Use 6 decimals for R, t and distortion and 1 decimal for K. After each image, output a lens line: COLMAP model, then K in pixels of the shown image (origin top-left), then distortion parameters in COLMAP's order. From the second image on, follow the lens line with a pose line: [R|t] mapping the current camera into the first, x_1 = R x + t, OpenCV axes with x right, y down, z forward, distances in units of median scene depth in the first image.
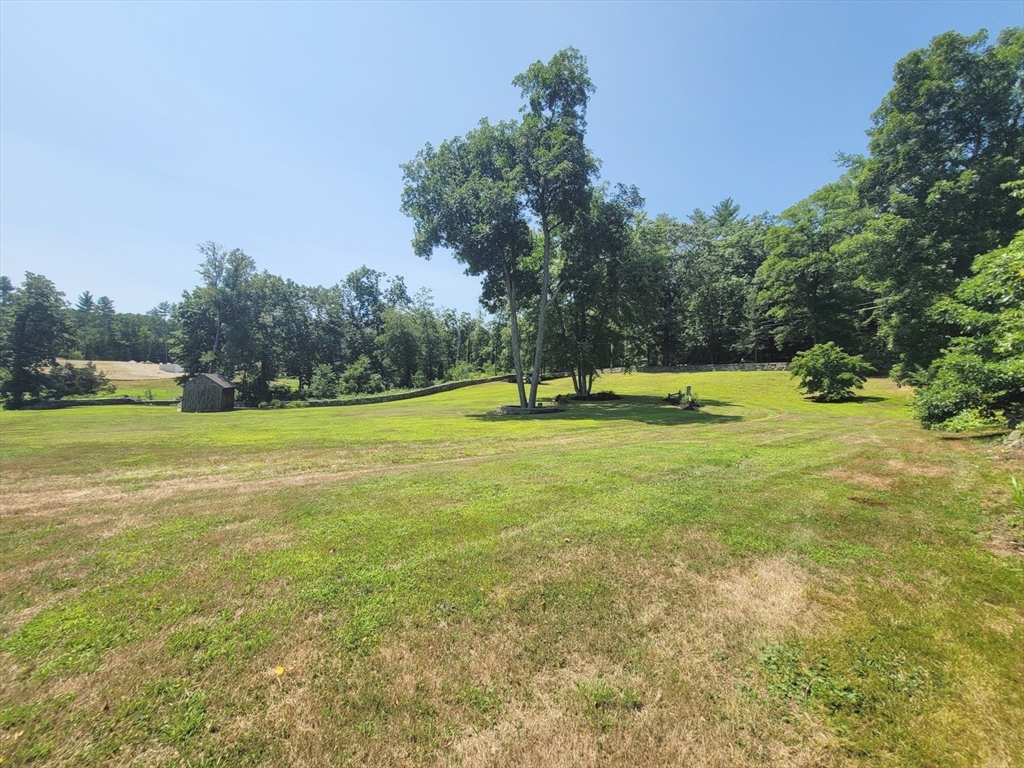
lens RADIAL K [[426.0, 0, 513.7], [0, 426.0, 378.5], [0, 0, 1]] dist [0.006314, 0.000329]
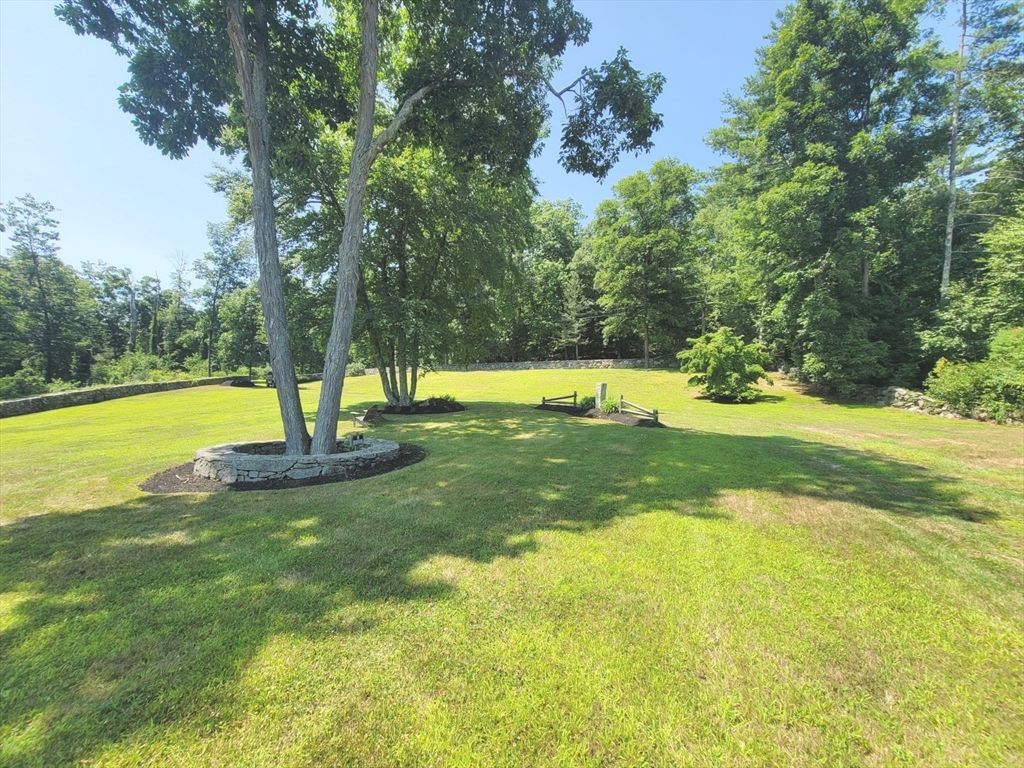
lens RADIAL K [[426.0, 0, 513.7], [0, 426.0, 378.5], [0, 0, 1]] dist [0.006314, 0.000329]
pose [[0.840895, -0.000850, 0.541198, -0.007331], [0.007472, 0.999922, -0.010040, 0.008419], [-0.541147, 0.012486, 0.840835, 0.319102]]
